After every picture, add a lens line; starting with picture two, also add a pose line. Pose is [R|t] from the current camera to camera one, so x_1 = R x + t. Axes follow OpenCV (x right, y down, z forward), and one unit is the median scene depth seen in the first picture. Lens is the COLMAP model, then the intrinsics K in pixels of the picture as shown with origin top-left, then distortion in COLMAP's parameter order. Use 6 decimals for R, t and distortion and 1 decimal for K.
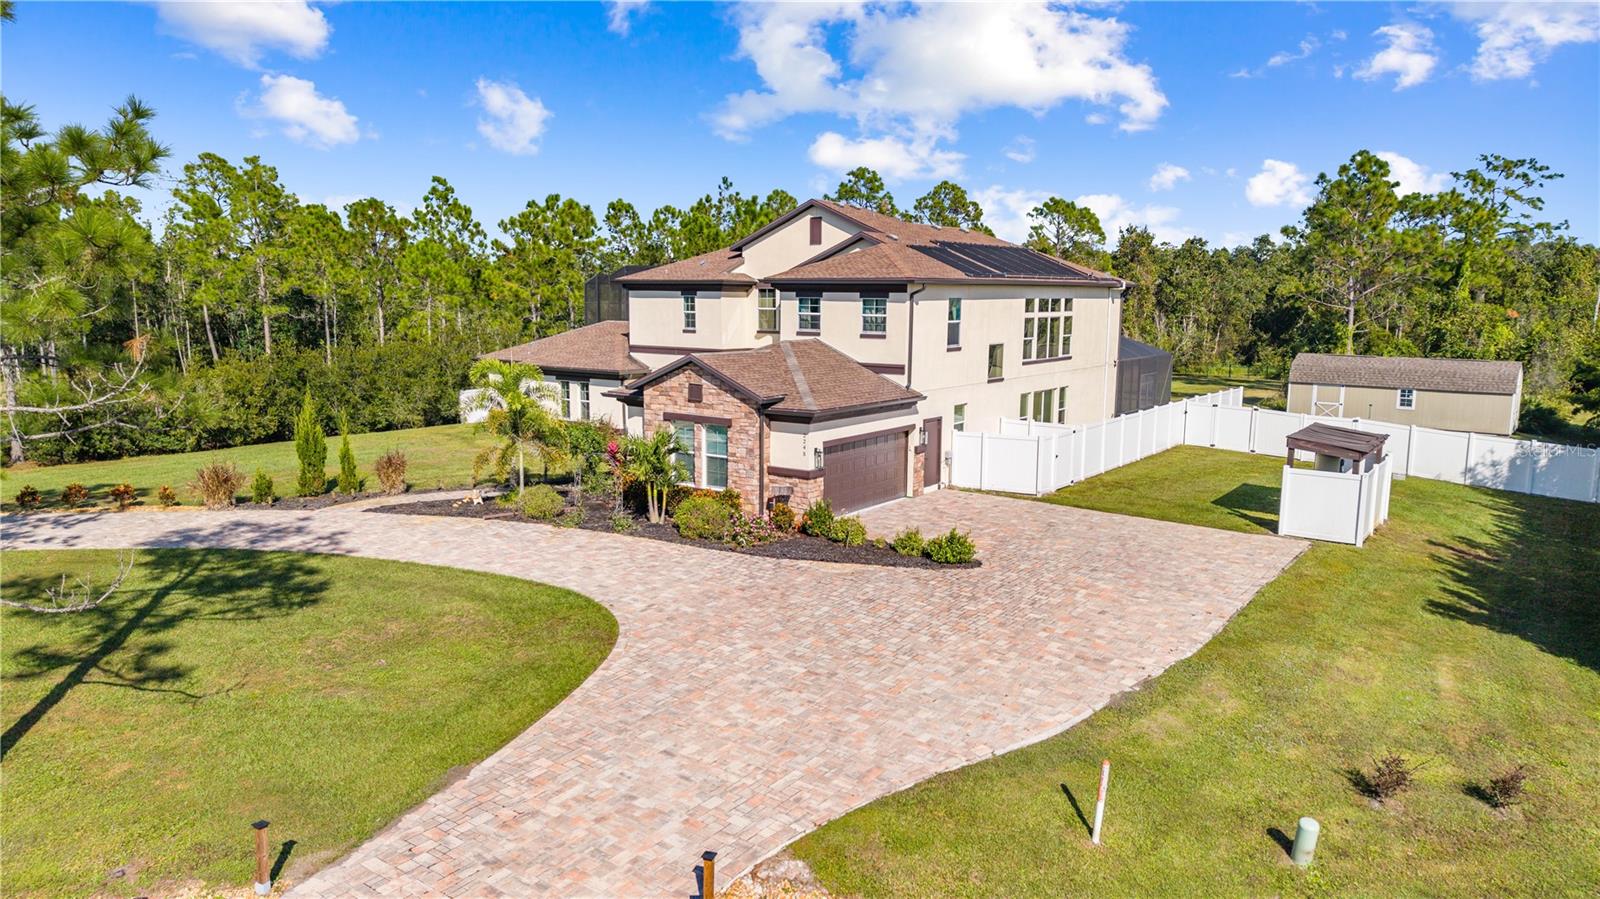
lens RADIAL K [[1069.2, 0, 800.0], [0, 1069.2, 449.5], [0, 0, 1]] dist [0.049440, -0.058842]
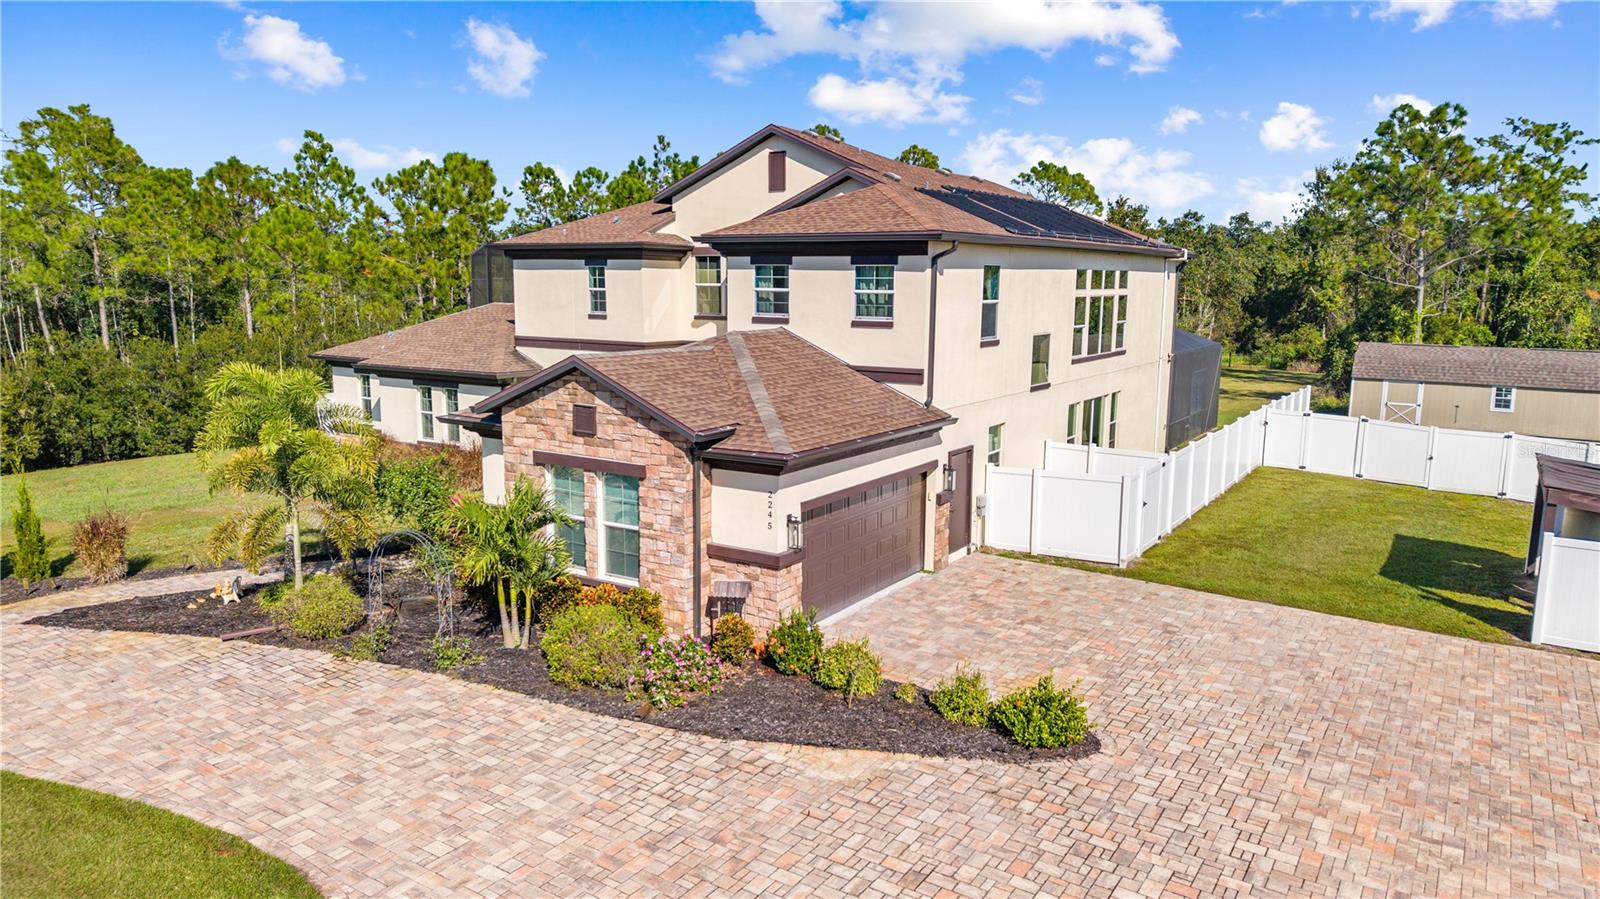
lens RADIAL K [[1075.7, 0, 799.6], [0, 1075.7, 440.7], [0, 0, 1]] dist [0.012470, -0.004618]
pose [[0.998838, -0.007865, 0.047542, -0.006398], [0.007619, 0.999957, 0.005362, -0.041403], [-0.047582, -0.004993, 0.998855, 0.372654]]
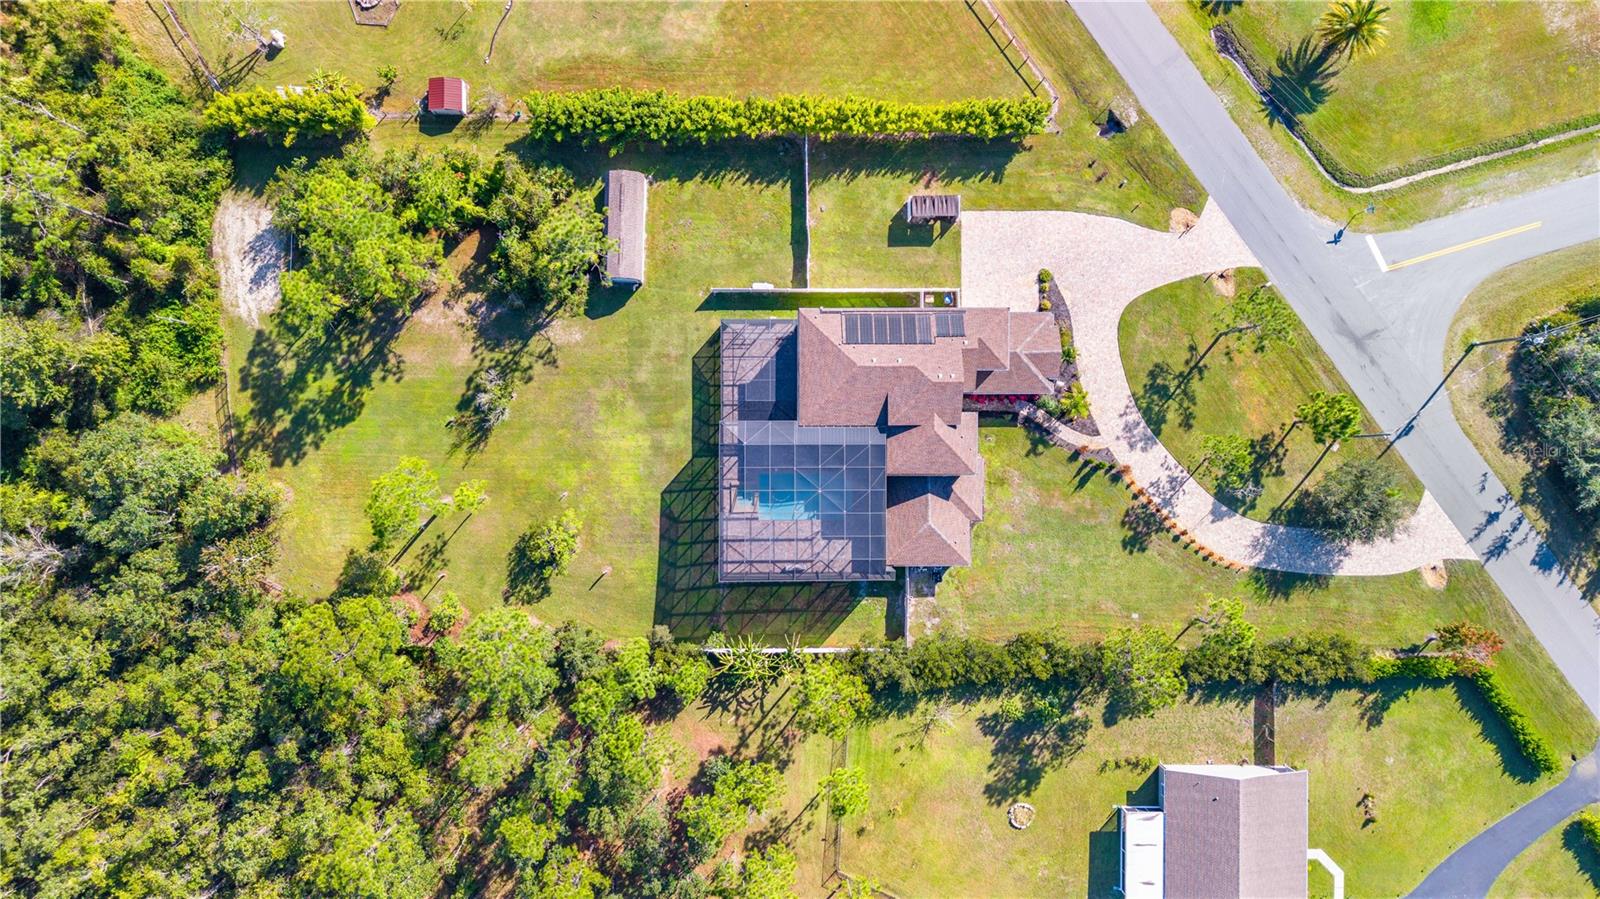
lens RADIAL K [[1069.2, 0, 800.0], [0, 1069.2, 449.5], [0, 0, 1]] dist [0.049440, -0.058842]
pose [[-0.588357, -0.808298, -0.022153, 0.202424], [0.088932, -0.091915, 0.991788, -3.380935], [-0.803696, 0.581555, 0.125962, 1.328456]]
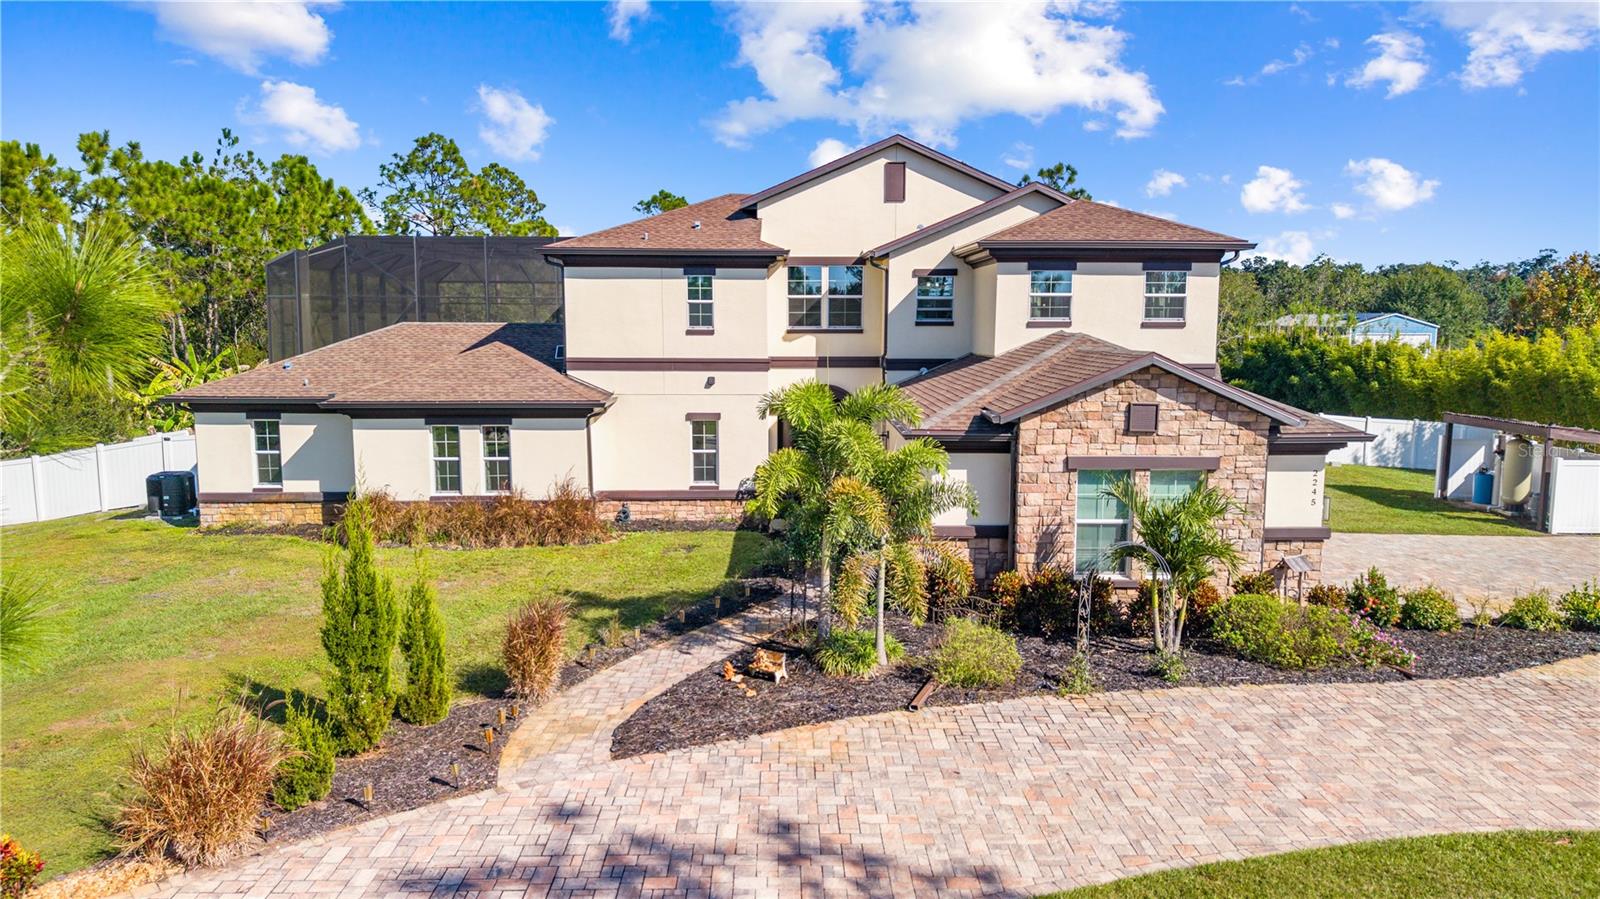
lens RADIAL K [[1085.6, 0, 812.4], [0, 1085.6, 457.0], [0, 0, 1]] dist [0.005191, 0.000169]
pose [[0.798469, -0.083277, 0.596249, -0.562605], [0.091831, 0.995645, 0.016083, -0.054914], [-0.594991, 0.041912, 0.802639, 0.593085]]
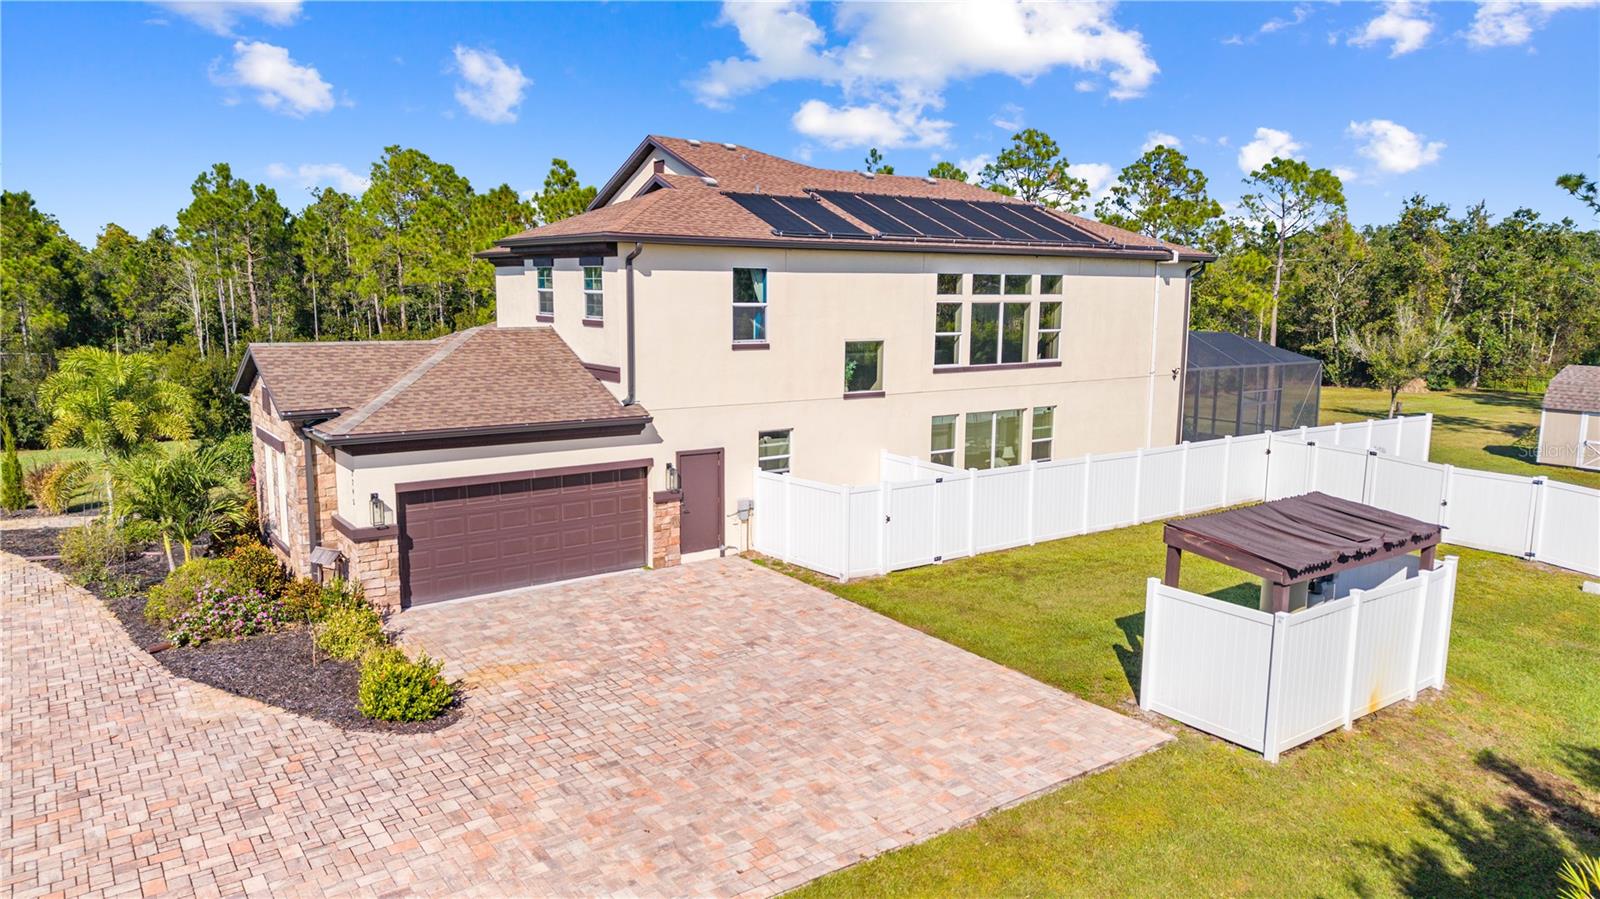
lens RADIAL K [[1062.3, 0, 800.0], [0, 1062.3, 449.5], [0, 0, 1]] dist [0.069292, -0.096760]
pose [[0.950214, 0.046014, -0.308182, 0.414172], [-0.045397, 0.998927, 0.009176, -0.041303], [0.308274, 0.005272, 0.951283, 0.422499]]
